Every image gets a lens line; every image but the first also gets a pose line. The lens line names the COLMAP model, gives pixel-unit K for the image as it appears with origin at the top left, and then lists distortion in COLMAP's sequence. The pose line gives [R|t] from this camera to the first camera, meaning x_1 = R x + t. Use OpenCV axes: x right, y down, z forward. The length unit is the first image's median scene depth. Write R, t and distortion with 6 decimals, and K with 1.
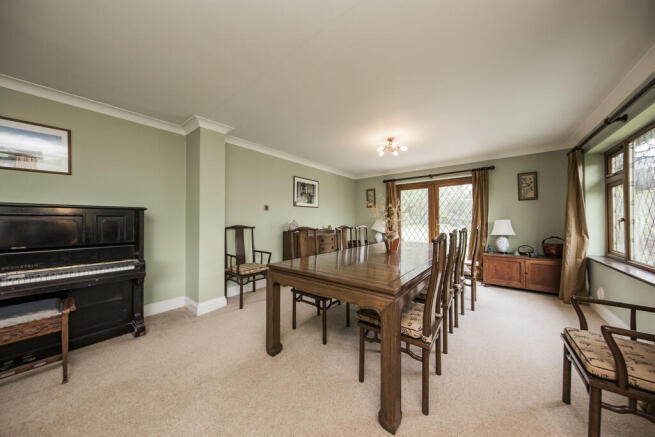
lens RADIAL K [[208.4, 0, 329.3], [0, 208.4, 219.0], [0, 0, 1]] dist [0.000459, -0.000015]
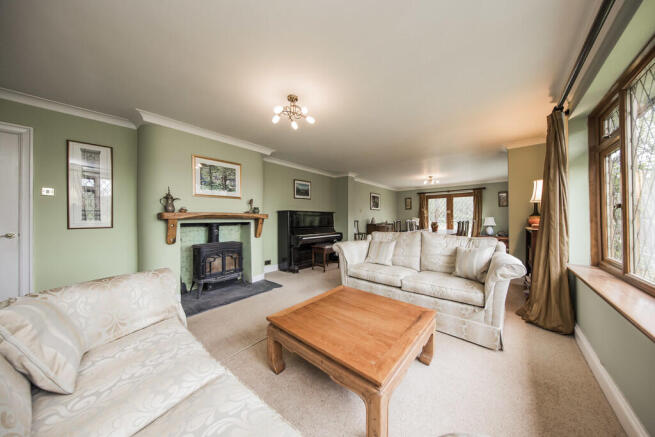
lens RADIAL K [[208.4, 0, 329.3], [0, 208.4, 219.0], [0, 0, 1]] dist [0.000459, -0.000015]
pose [[0.999797, -0.001463, -0.020079, -0.470292], [0.001613, 0.999971, 0.007458, 0.002555], [0.020068, -0.007489, 0.999771, -0.747928]]
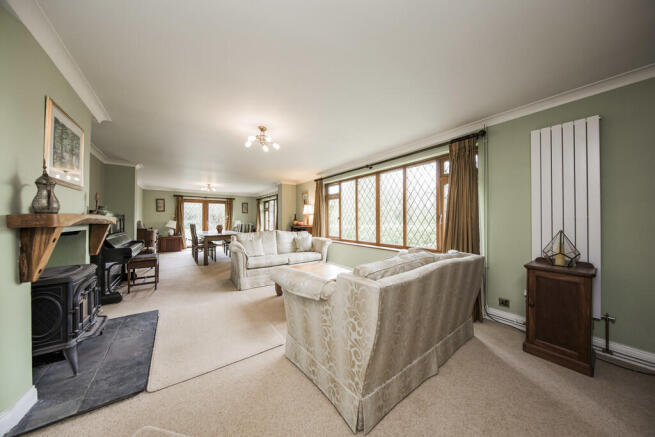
lens RADIAL K [[208.4, 0, 329.3], [0, 208.4, 219.0], [0, 0, 1]] dist [0.000459, -0.000015]
pose [[0.253556, 0.005160, 0.967307, -1.143243], [-0.003195, 0.999985, -0.004497, -0.005271], [-0.967315, -0.001950, 0.253569, -0.605248]]
